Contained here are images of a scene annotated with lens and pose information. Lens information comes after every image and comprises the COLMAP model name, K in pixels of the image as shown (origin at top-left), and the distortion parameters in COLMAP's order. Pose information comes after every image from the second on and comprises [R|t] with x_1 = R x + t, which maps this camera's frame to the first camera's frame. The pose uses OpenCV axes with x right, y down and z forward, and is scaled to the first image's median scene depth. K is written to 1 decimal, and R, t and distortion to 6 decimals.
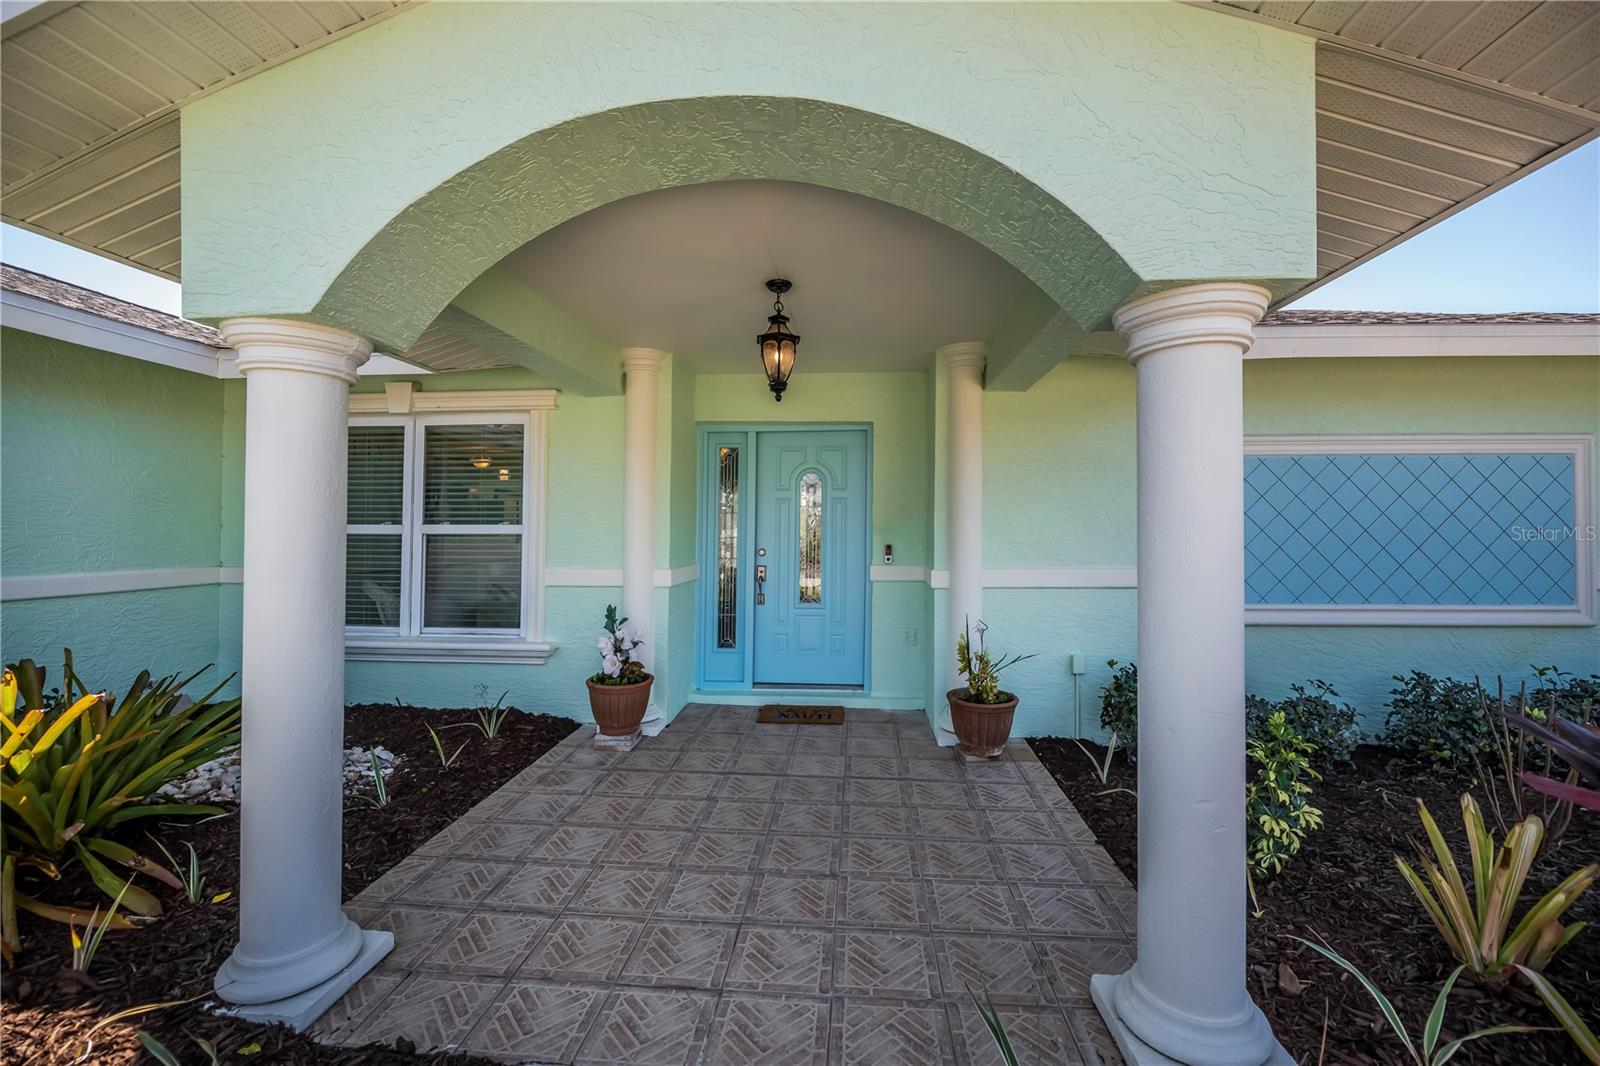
lens RADIAL K [[753.3, 0, 800.0], [0, 753.3, 533.0], [0, 0, 1]] dist [-0.072075, 0.000001]
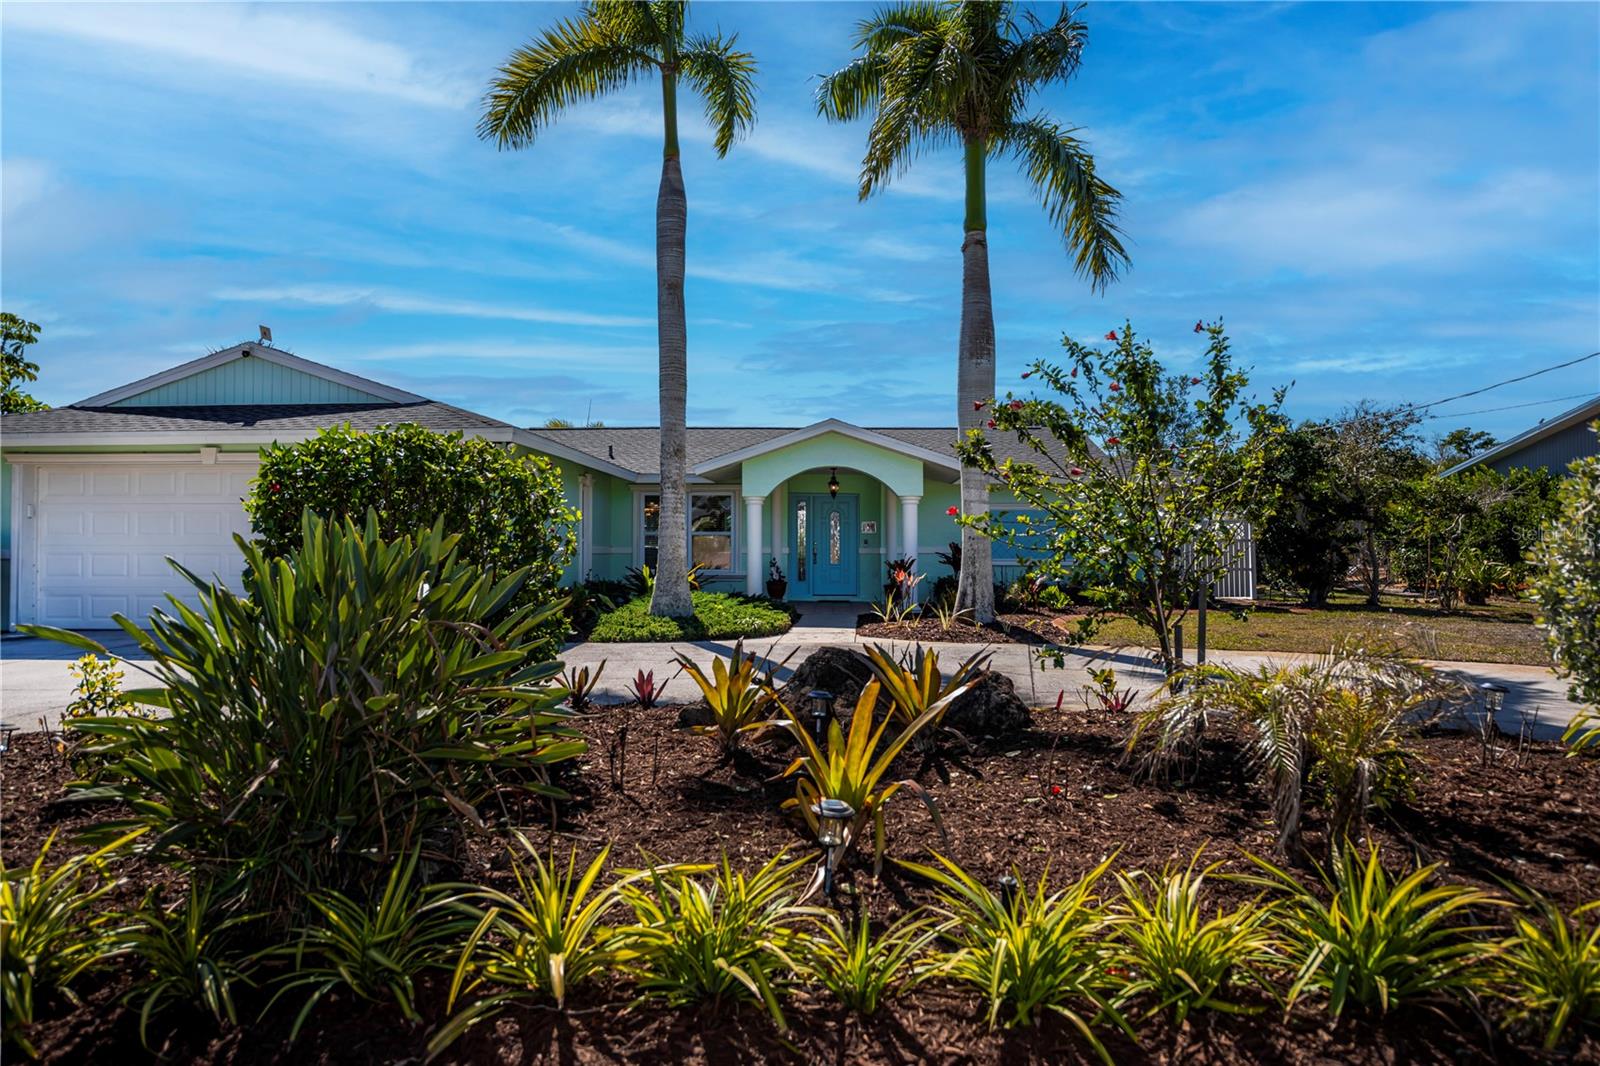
lens RADIAL K [[1102.0, 0, 800.0], [0, 1102.0, 533.0], [0, 0, 1]] dist [0.002179, 0.000695]
pose [[0.999557, 0.004287, 0.029461, -0.279345], [-0.003940, 0.999922, -0.011825, 0.047186], [-0.029510, 0.011703, 0.999496, -3.501929]]
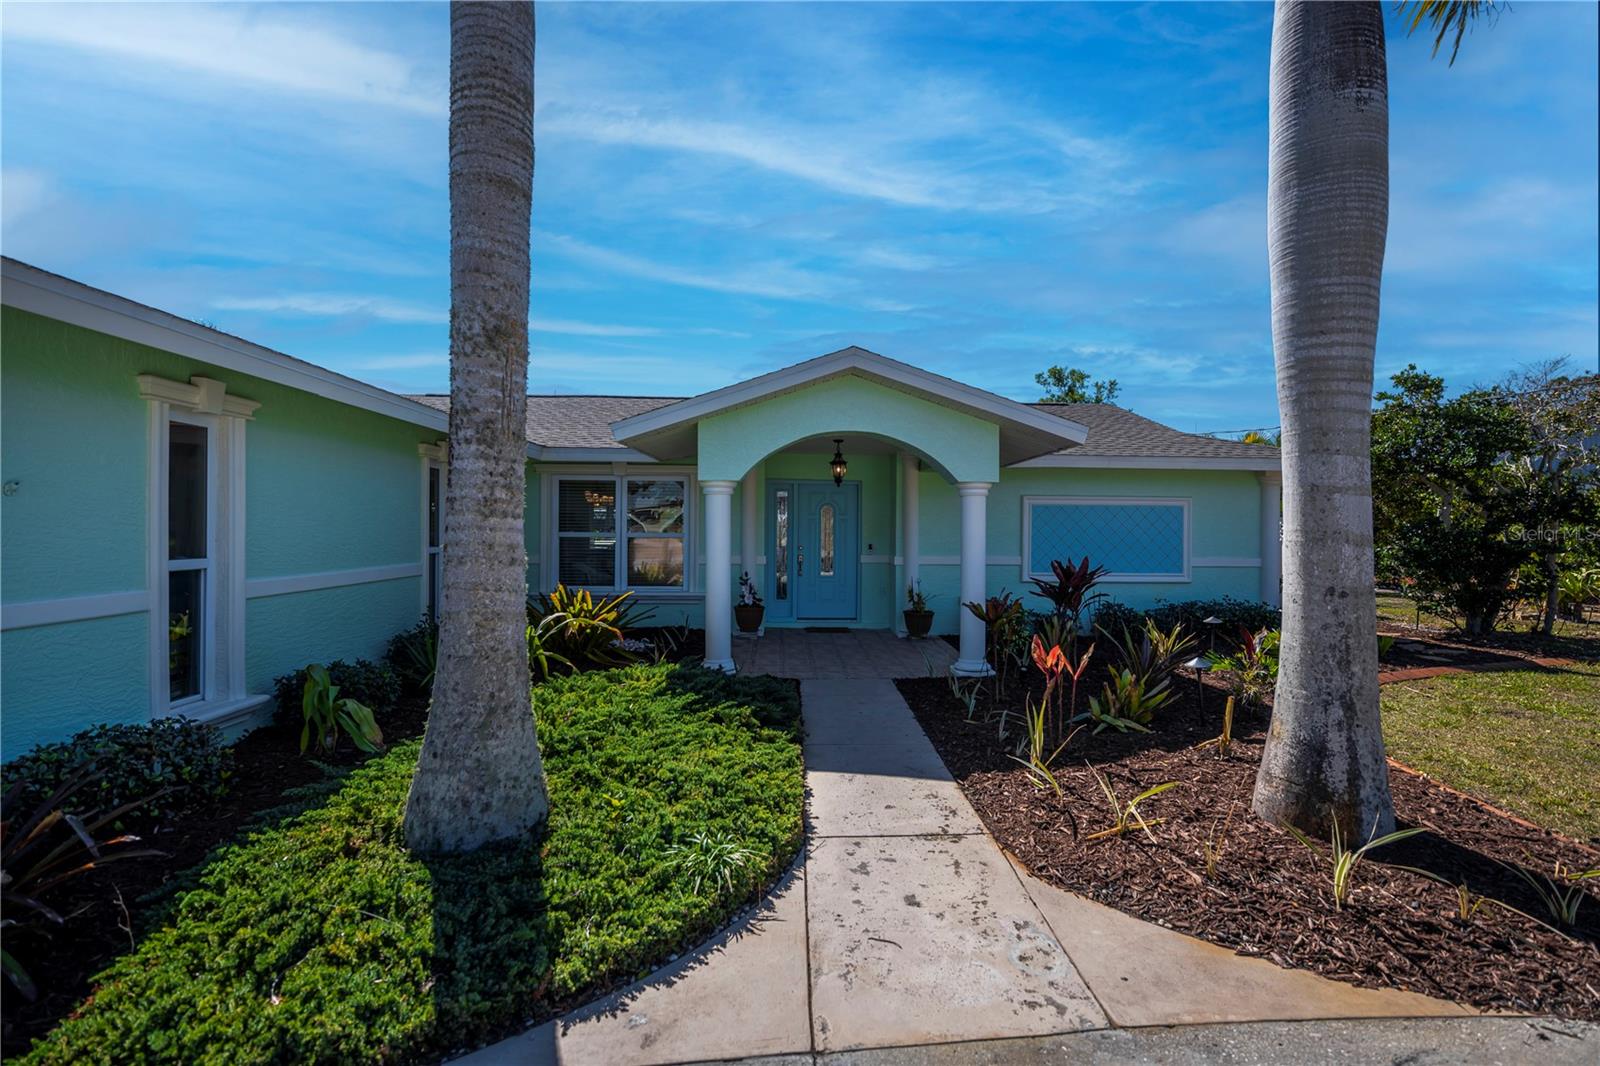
lens RADIAL K [[786.1, 0, 800.0], [0, 786.1, 533.0], [0, 0, 1]] dist [-0.000114, -0.000083]
pose [[0.995949, 0.002861, 0.089875, -0.300753], [-0.003477, 0.999972, 0.006696, -0.033545], [-0.089854, -0.006982, 0.995931, -1.224336]]
